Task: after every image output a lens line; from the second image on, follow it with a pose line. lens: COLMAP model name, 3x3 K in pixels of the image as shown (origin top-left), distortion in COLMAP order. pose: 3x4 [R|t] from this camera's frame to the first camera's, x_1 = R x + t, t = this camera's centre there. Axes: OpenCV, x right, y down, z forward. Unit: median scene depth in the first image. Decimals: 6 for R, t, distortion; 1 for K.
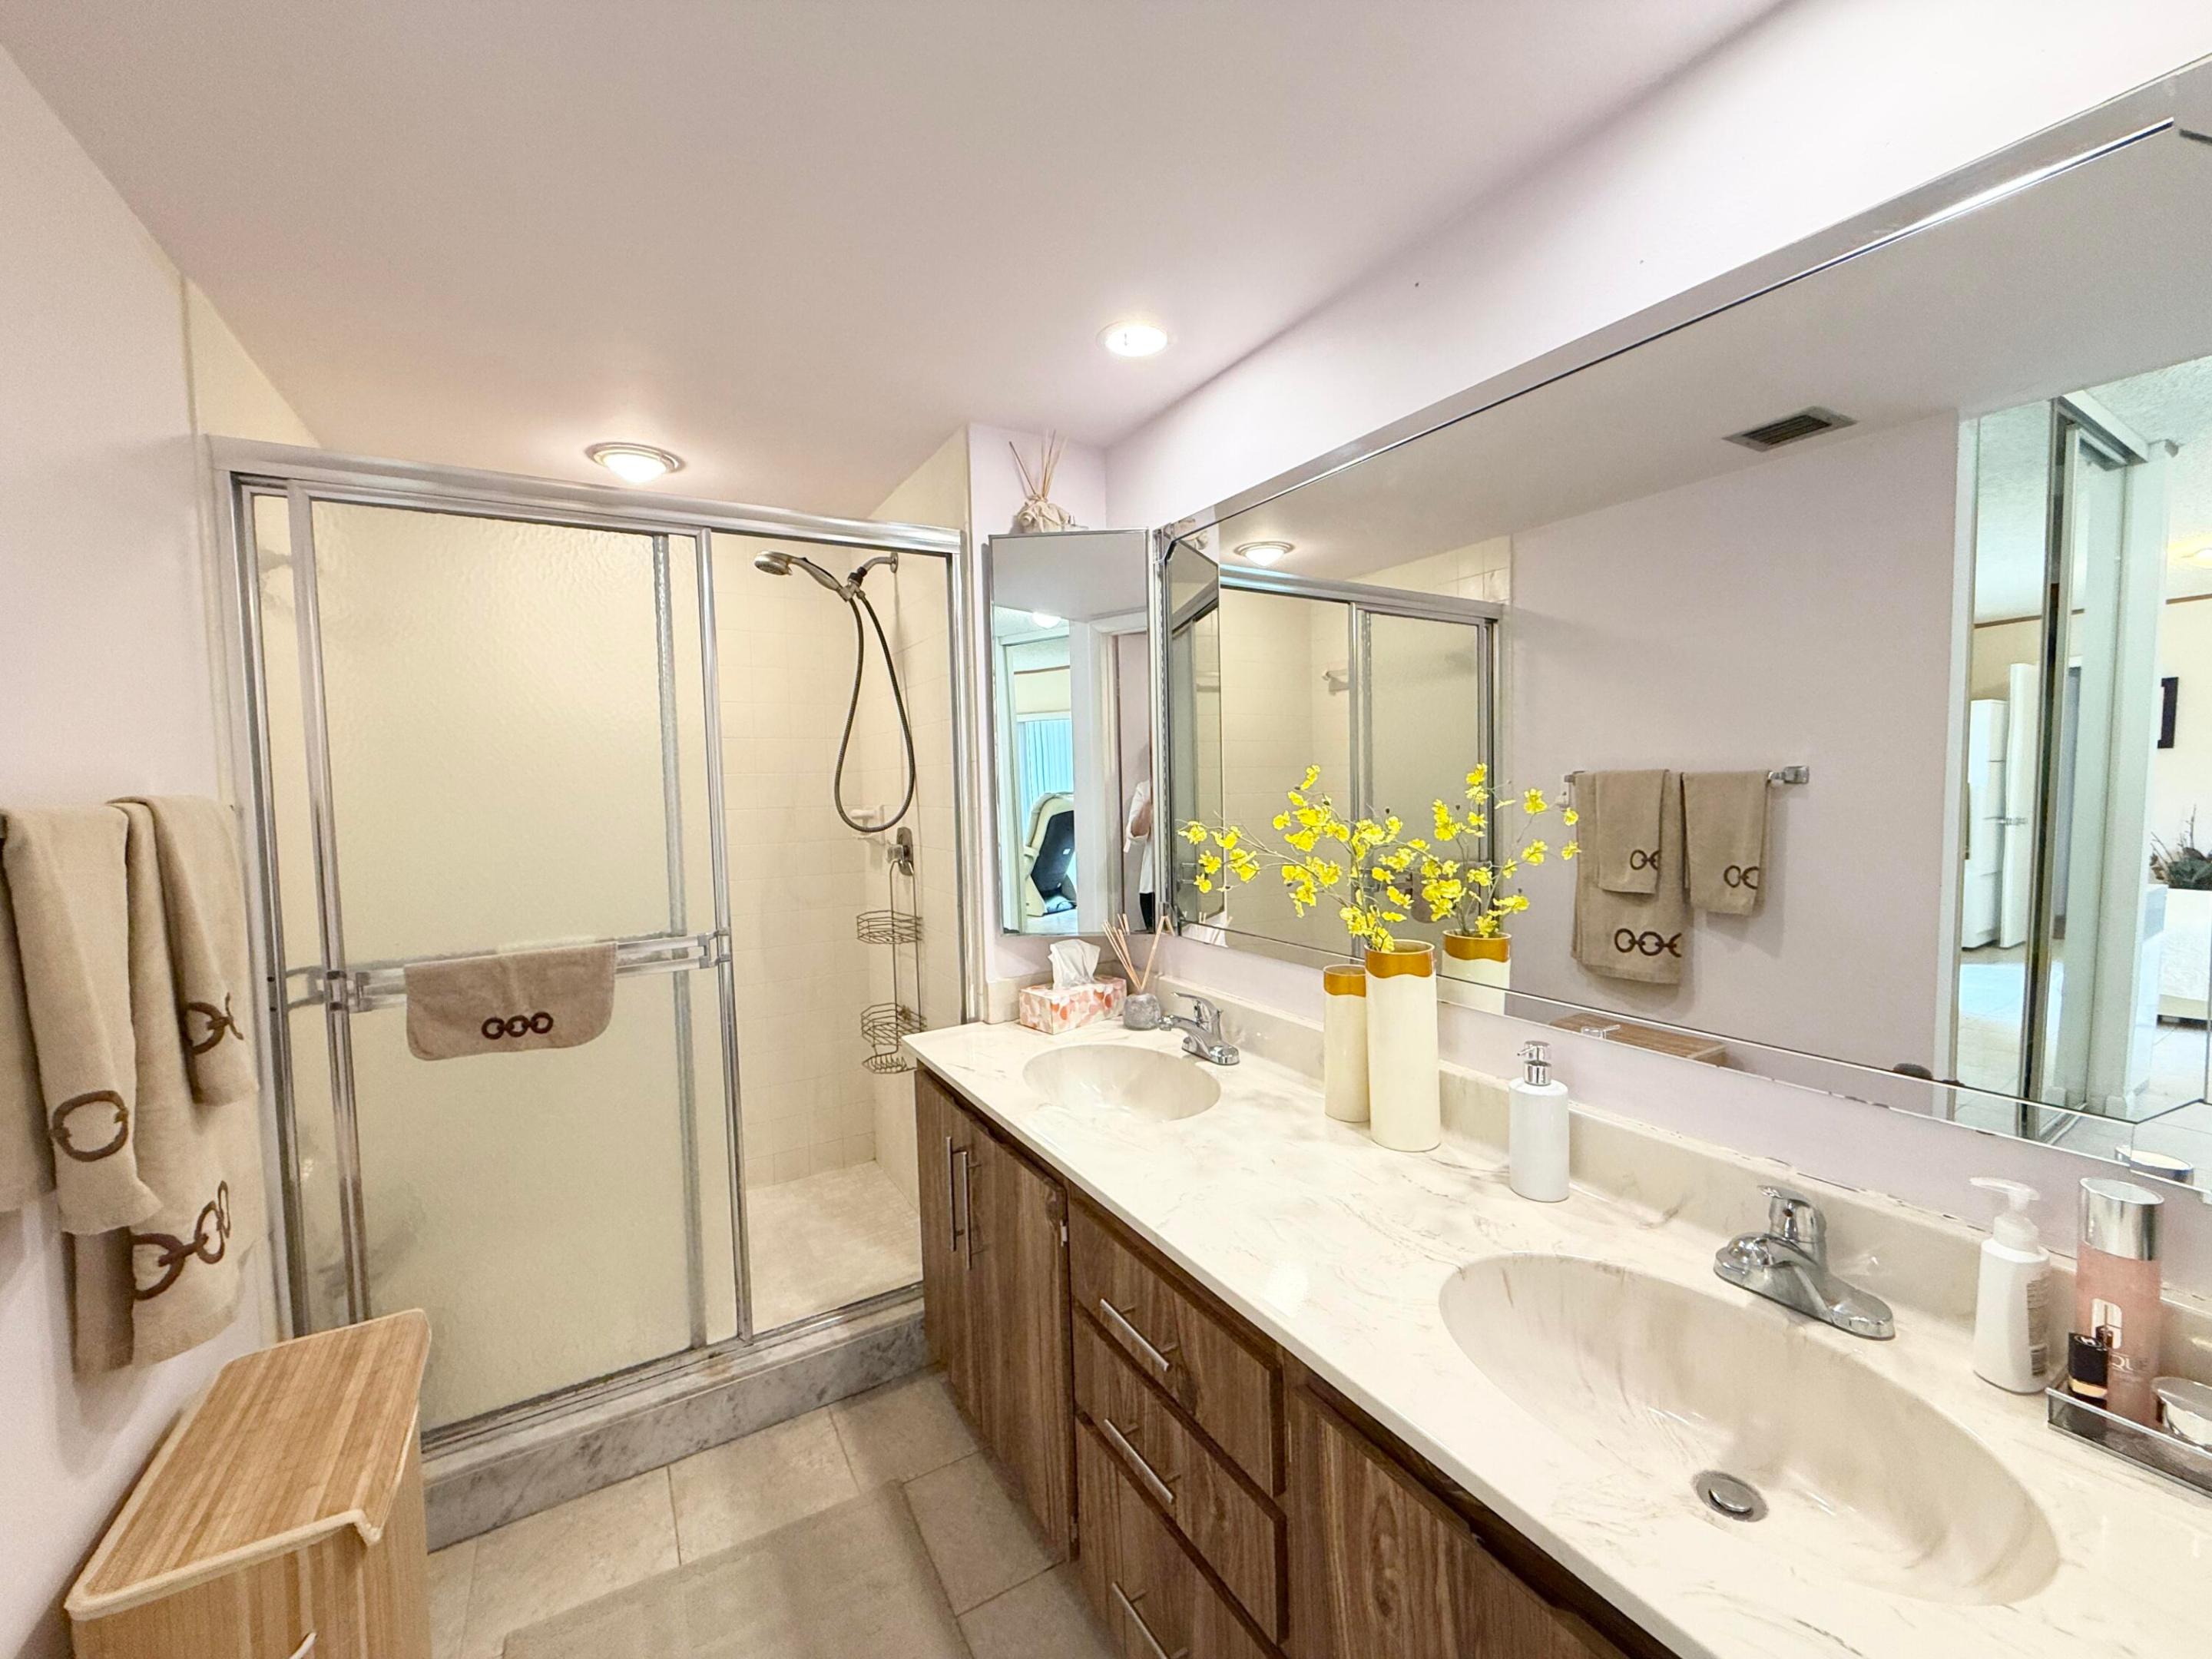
lens RADIAL K [[870.0, 0, 1100.9], [0, 870.0, 838.8], [0, 0, 1]] dist [-0.000830, 0.000919]
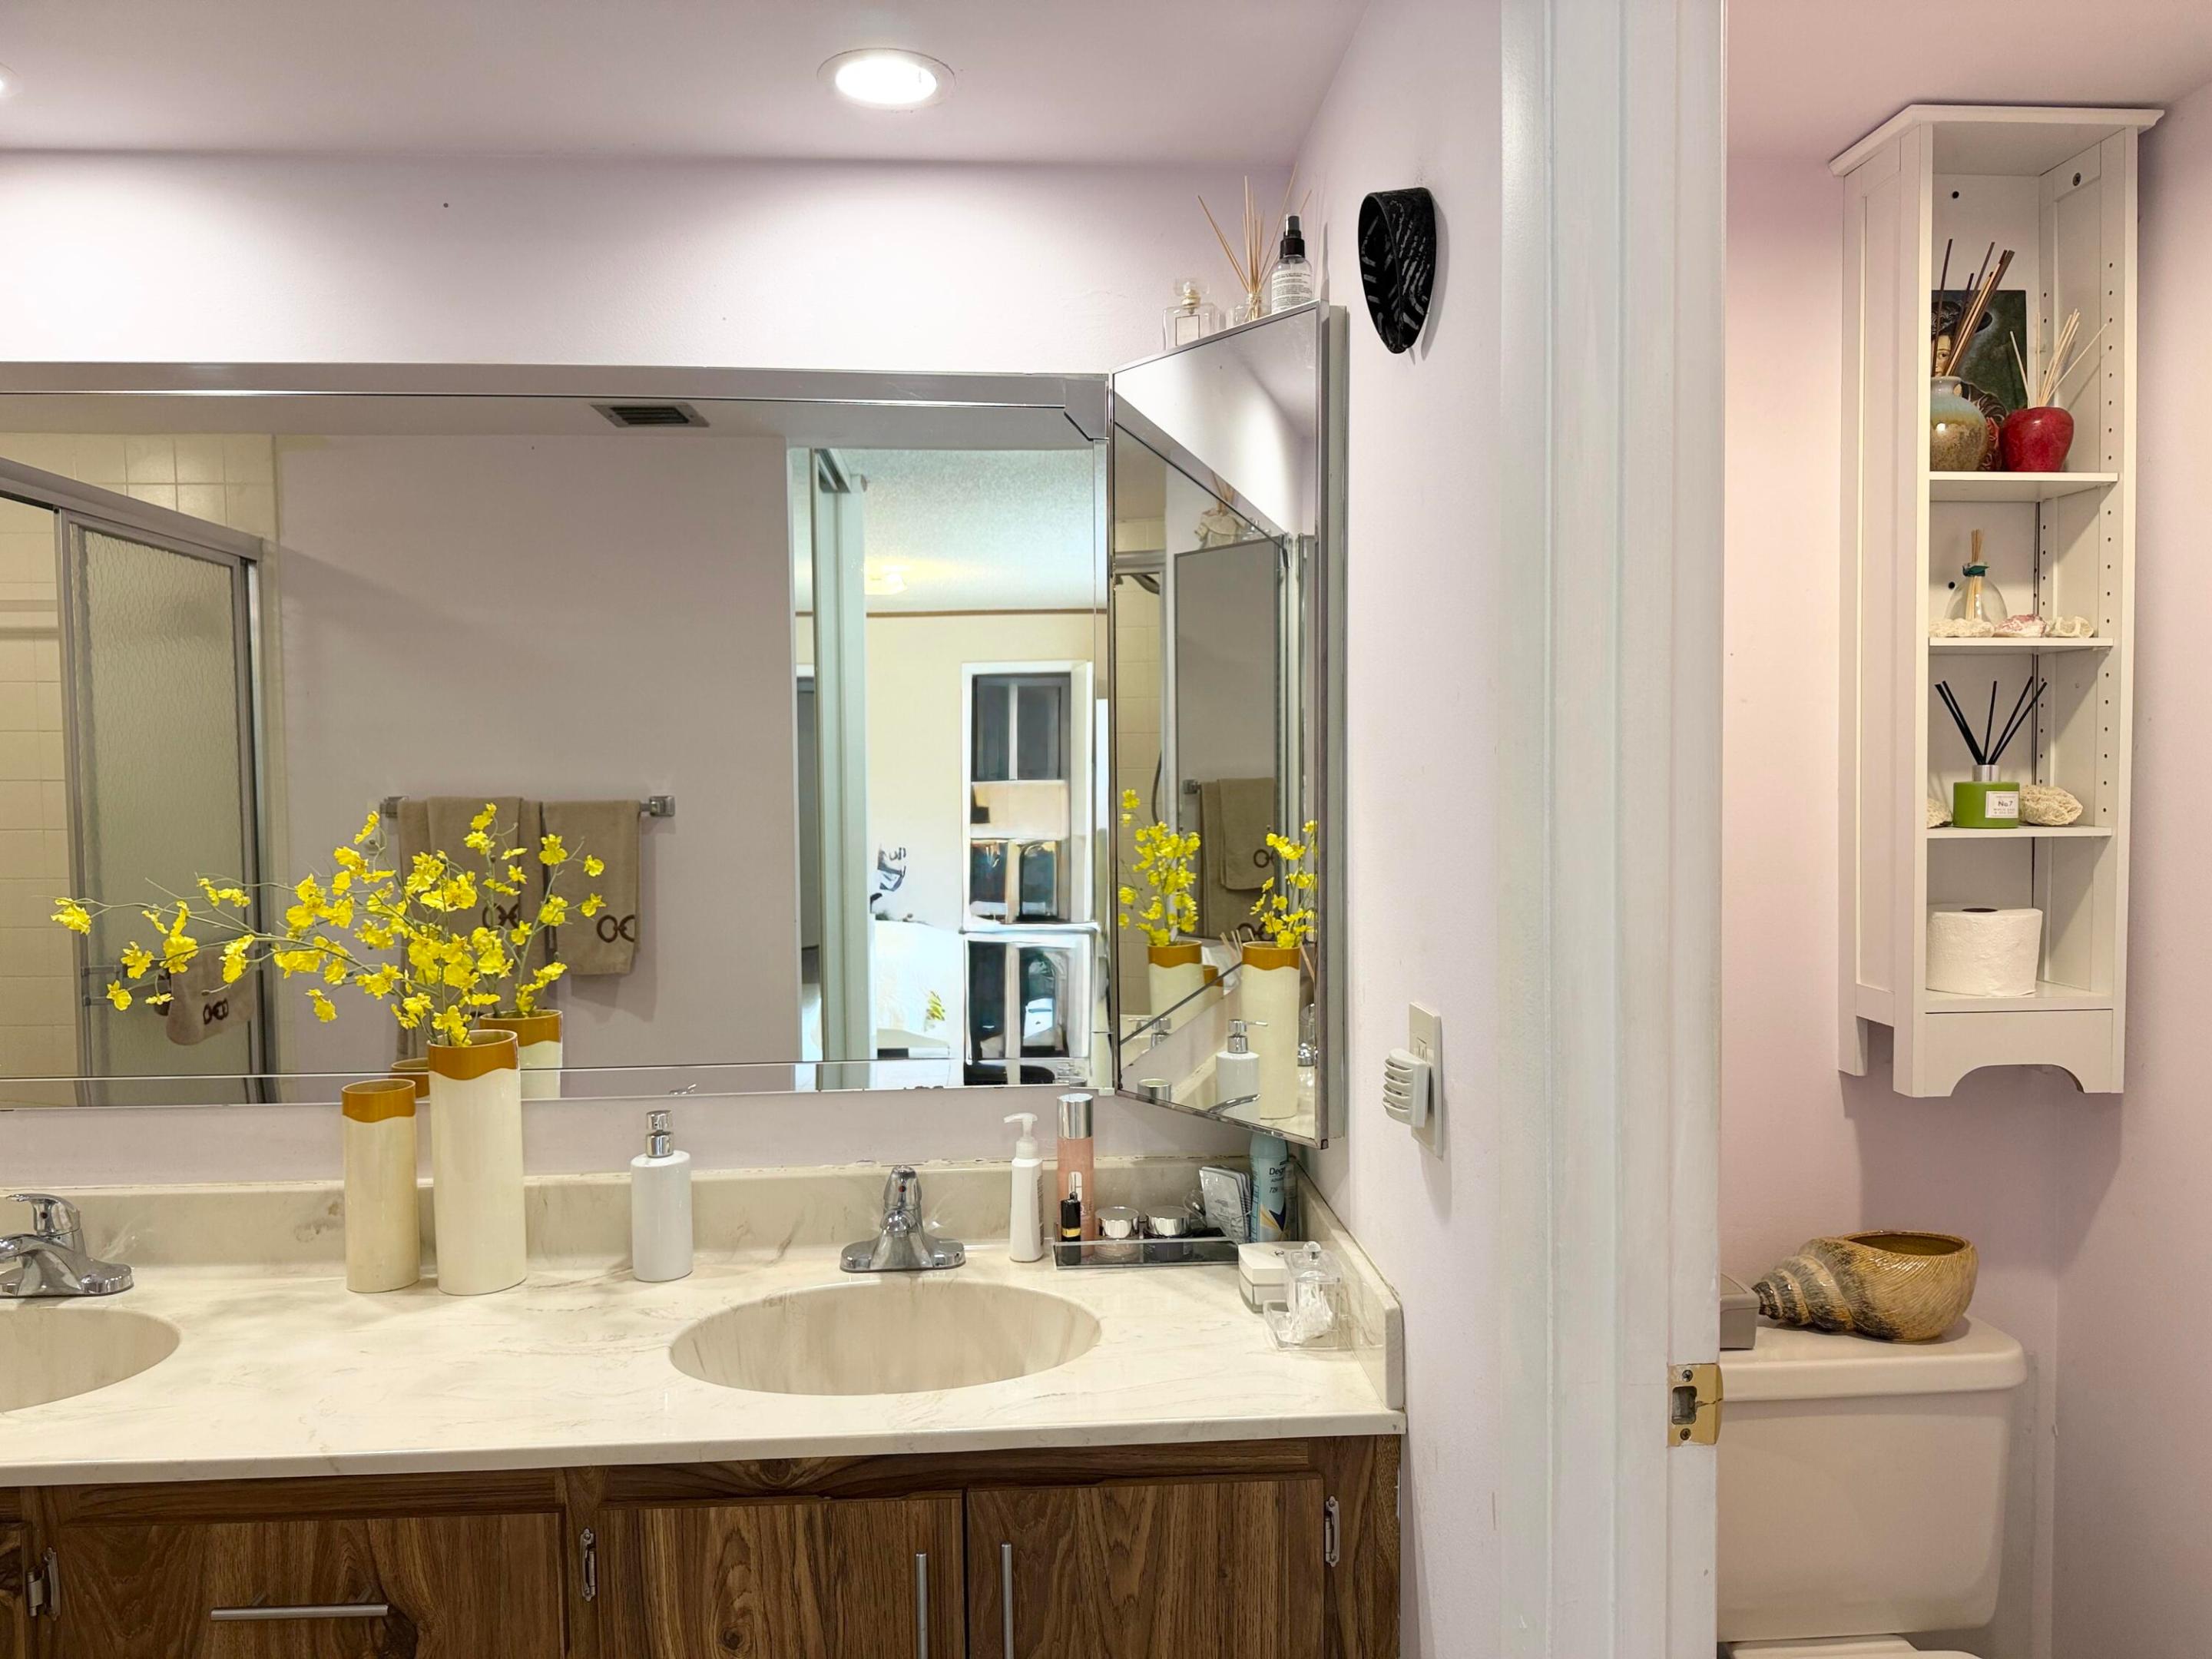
lens RADIAL K [[1521.9, 0, 1106.0], [0, 1521.9, 829.5], [0, 0, 1]] dist [0.066706, -0.087383]
pose [[0.454138, -0.014908, 0.890807, -0.670867], [0.051552, 0.998624, -0.009569, -0.023856], [-0.889439, 0.050269, 0.454281, -0.166967]]
